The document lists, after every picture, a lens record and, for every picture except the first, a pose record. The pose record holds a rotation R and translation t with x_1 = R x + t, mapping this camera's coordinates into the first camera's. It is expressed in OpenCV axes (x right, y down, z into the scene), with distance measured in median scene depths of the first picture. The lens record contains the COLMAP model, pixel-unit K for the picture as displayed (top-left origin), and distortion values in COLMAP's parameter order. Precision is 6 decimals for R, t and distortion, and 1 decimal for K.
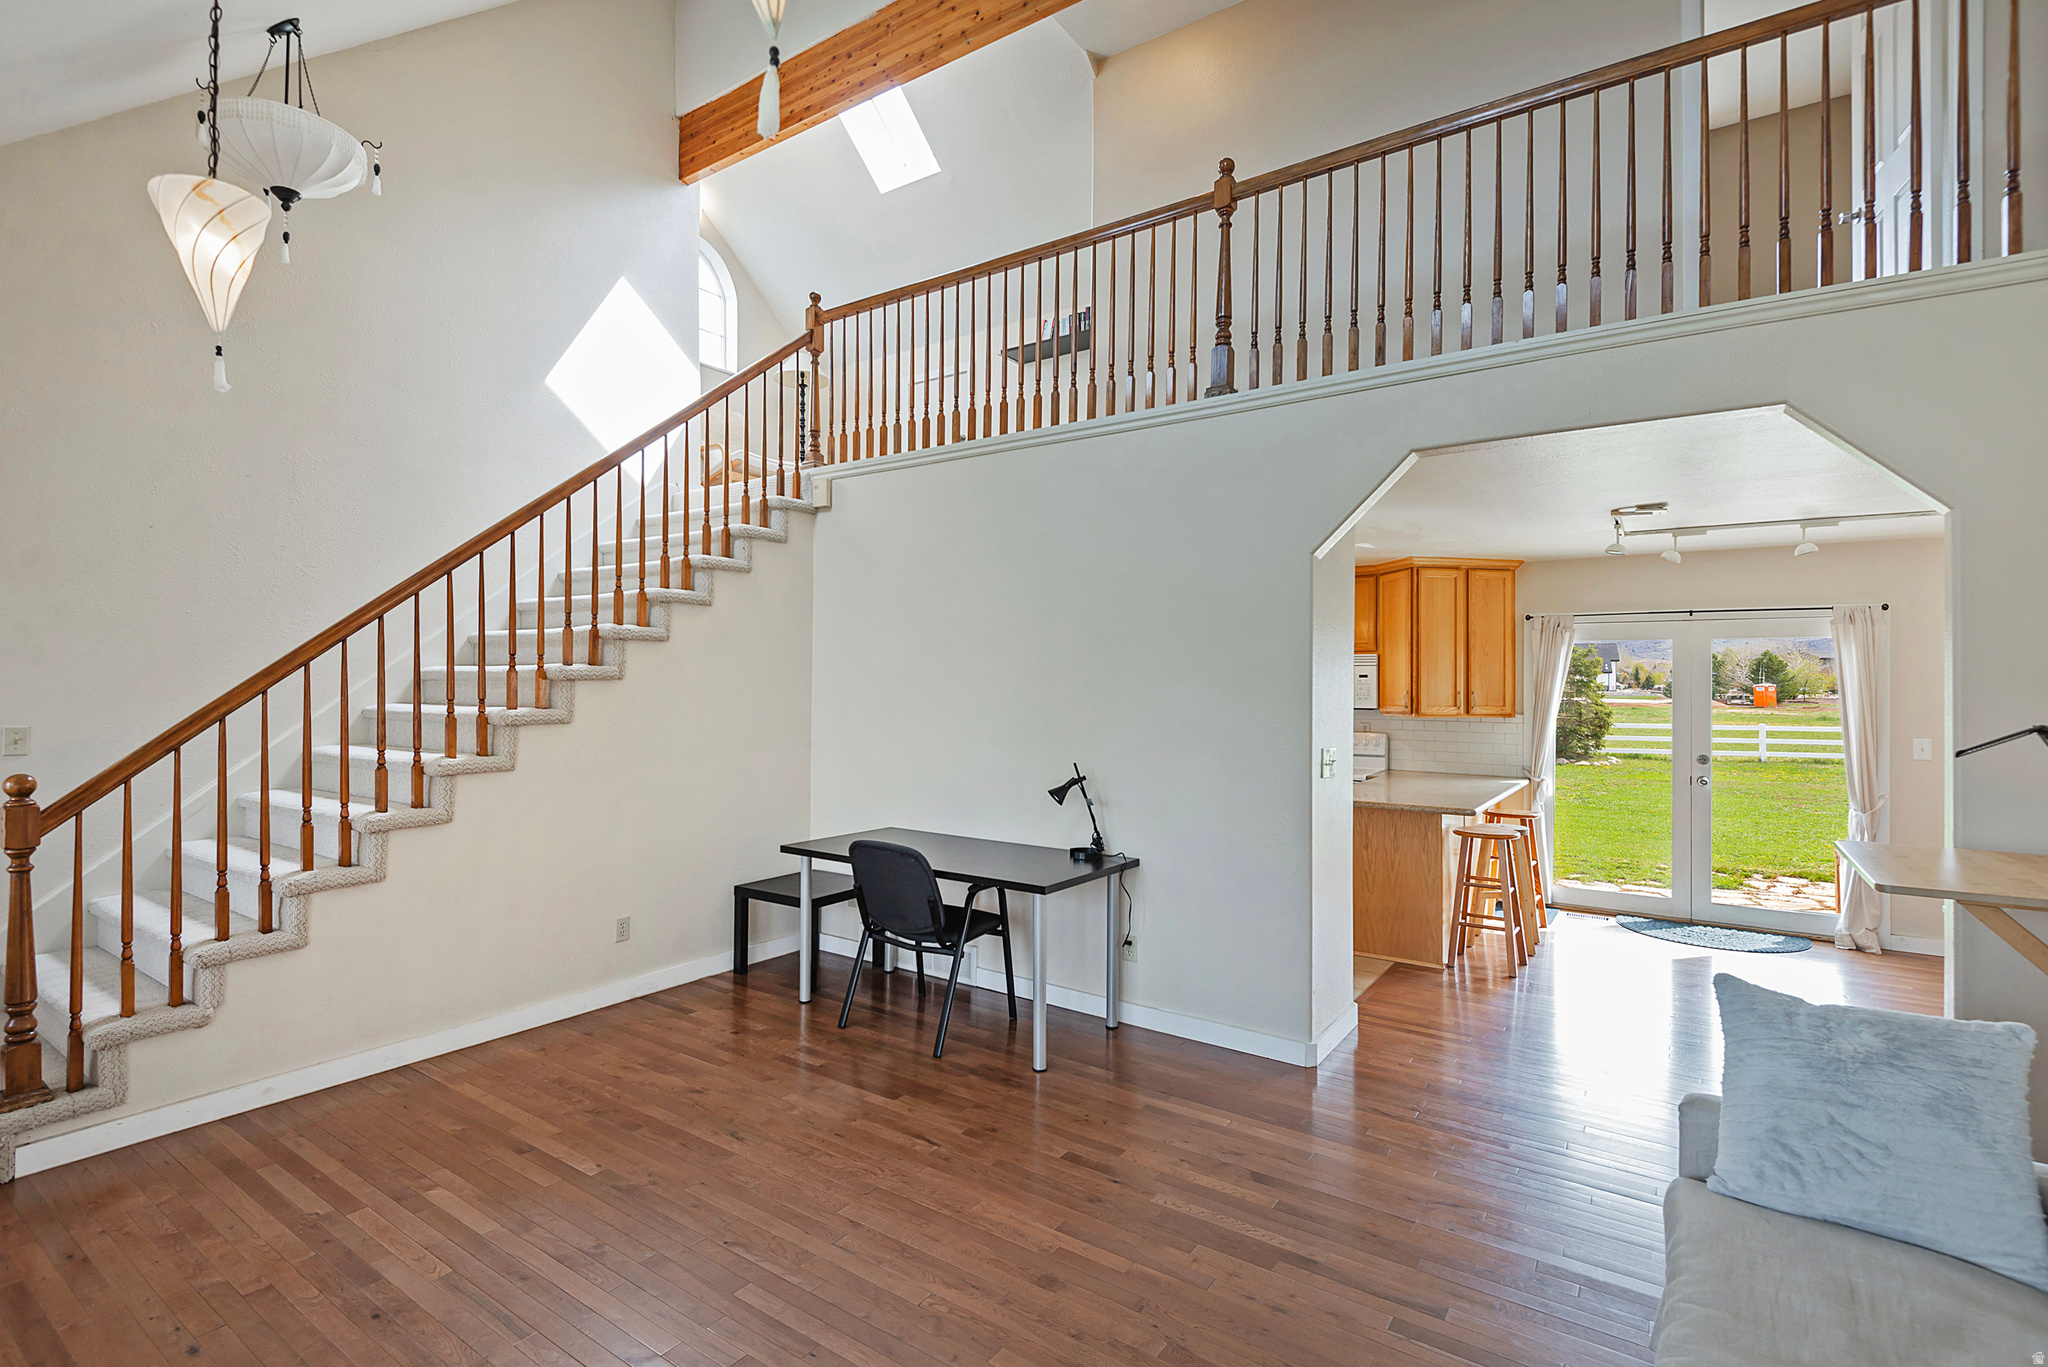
lens RADIAL K [[943.8, 0, 1003.1], [0, 943.8, 668.9], [0, 0, 1]] dist [0.022584, -0.001046]
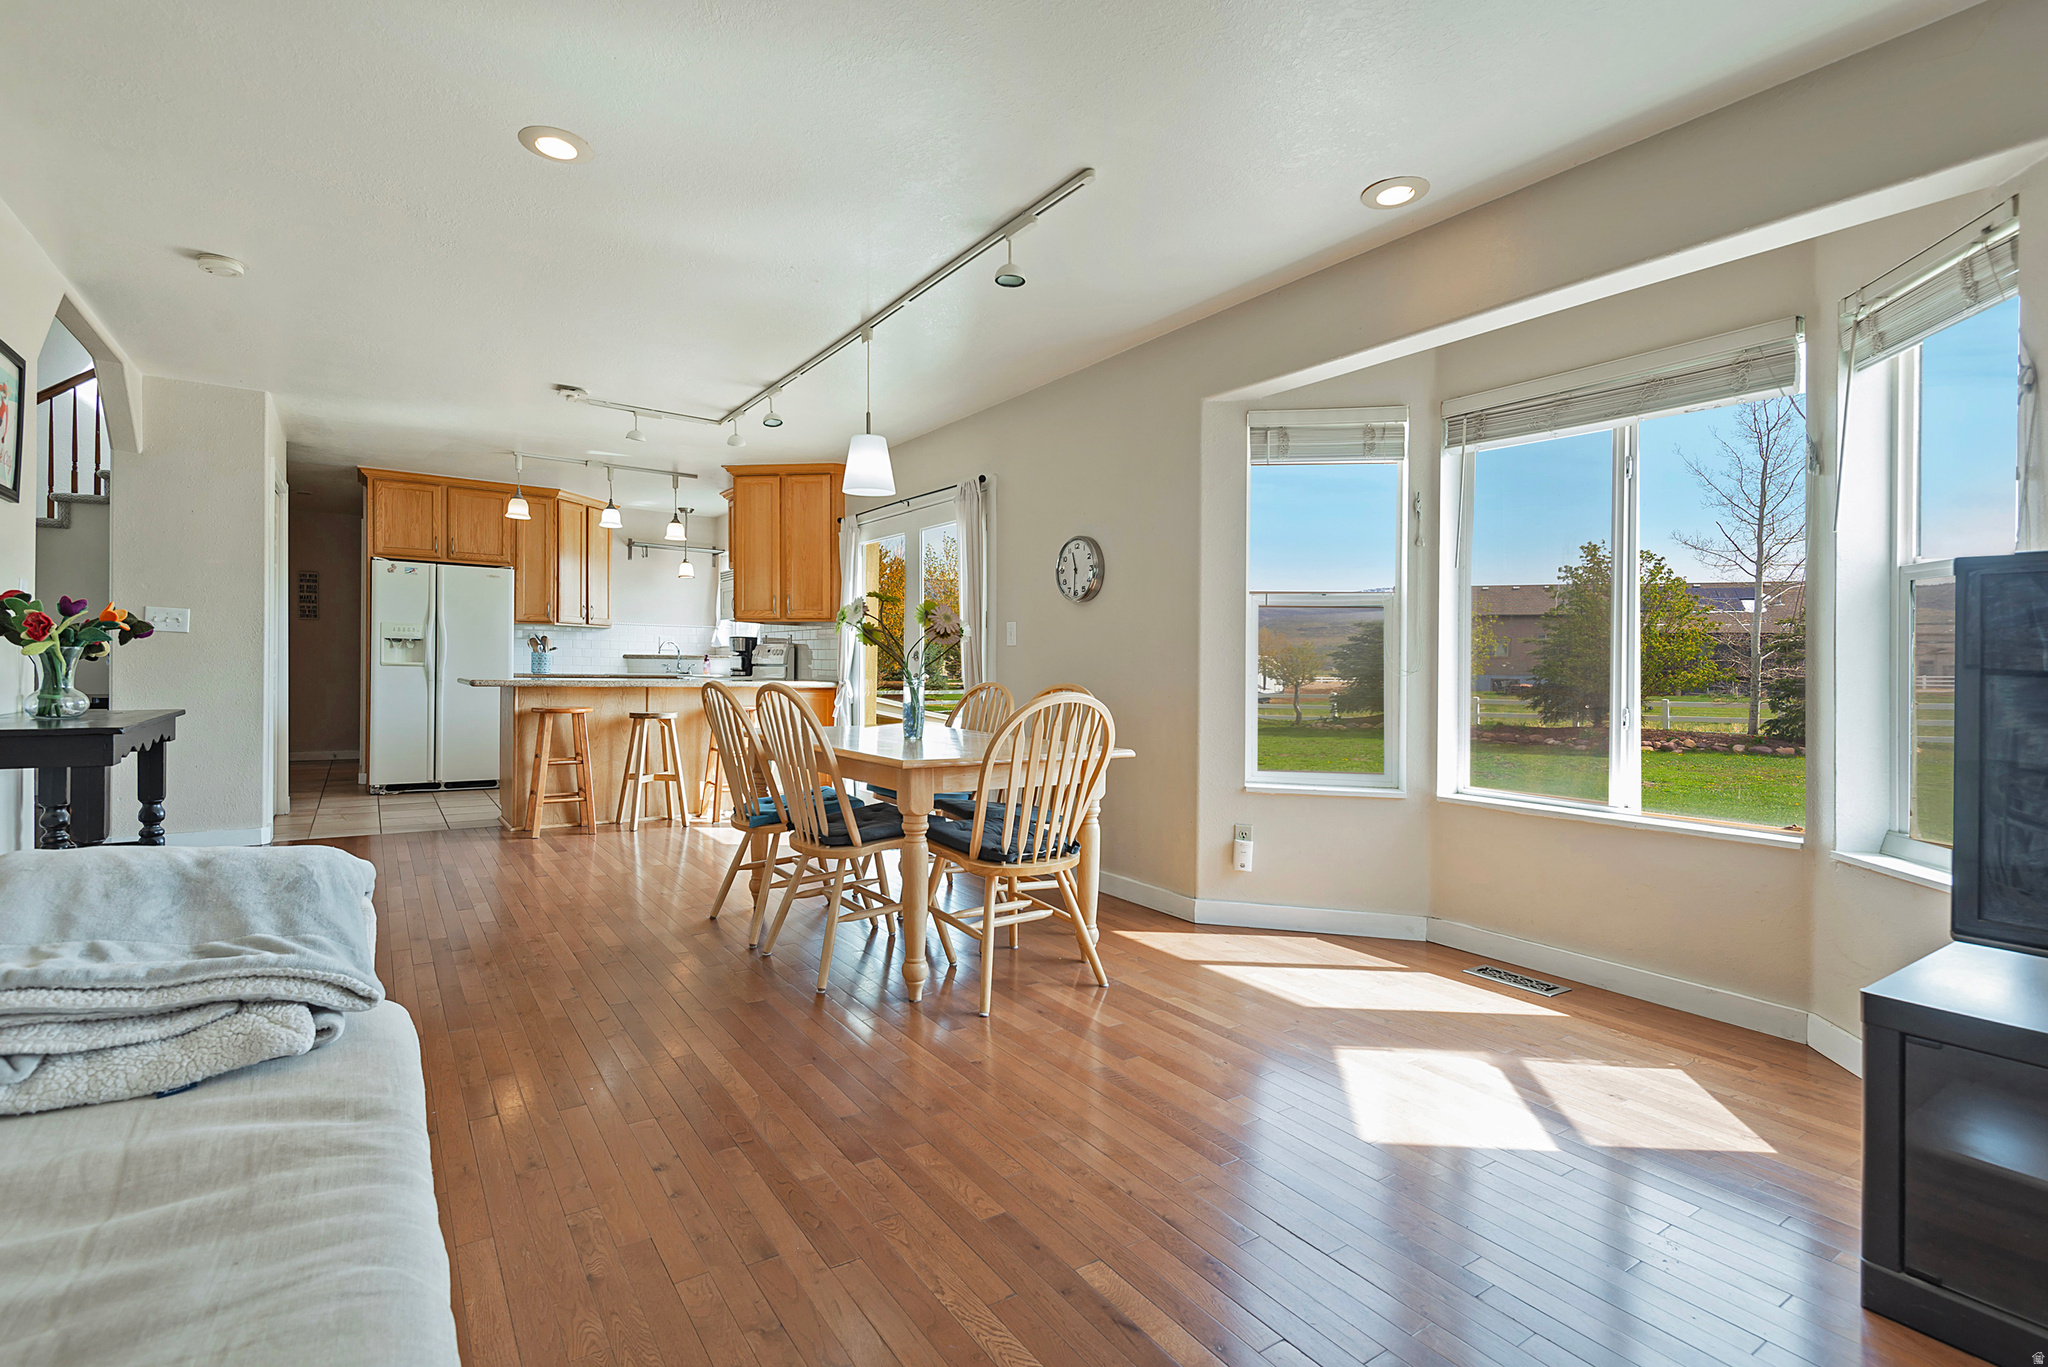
lens RADIAL K [[943.8, 0, 1003.1], [0, 943.8, 668.9], [0, 0, 1]] dist [0.022584, -0.001046]
pose [[0.930626, 0.008250, -0.365878, 1.021788], [-0.002537, 0.999867, 0.016091, 0.081063], [0.365962, -0.014047, 0.930524, 0.139773]]
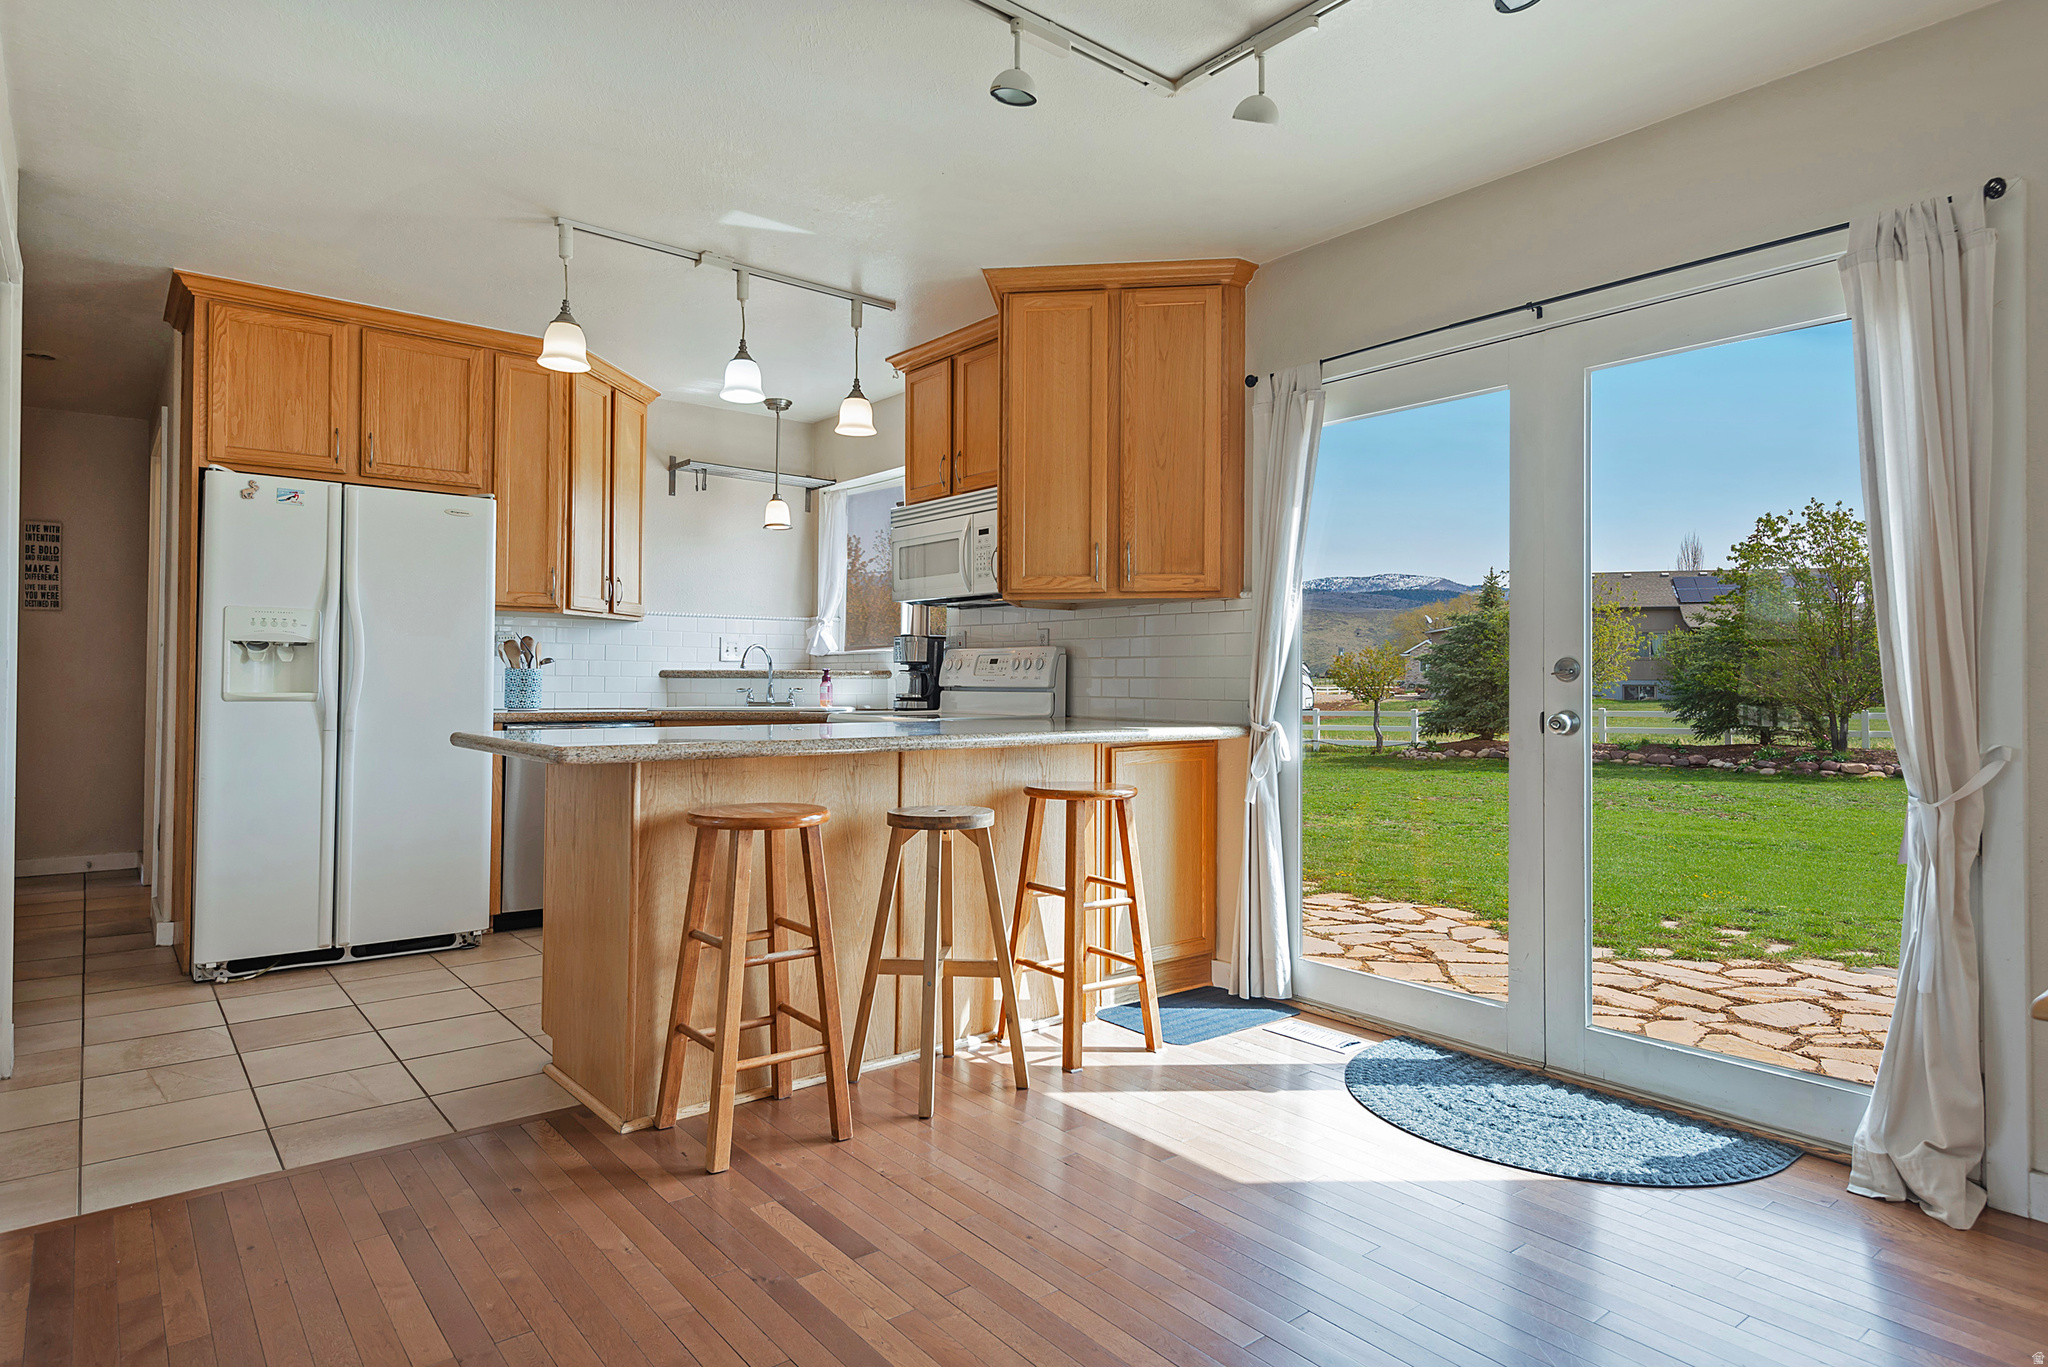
lens RADIAL K [[1128.0, 0, 976.9], [0, 1128.0, 647.8], [0, 0, 1]] dist [0.016764, -0.000503]
pose [[0.955341, -0.010457, -0.295319, 0.560115], [0.006874, 0.999890, -0.013169, 0.079387], [0.295424, 0.010551, 0.955308, 0.413955]]
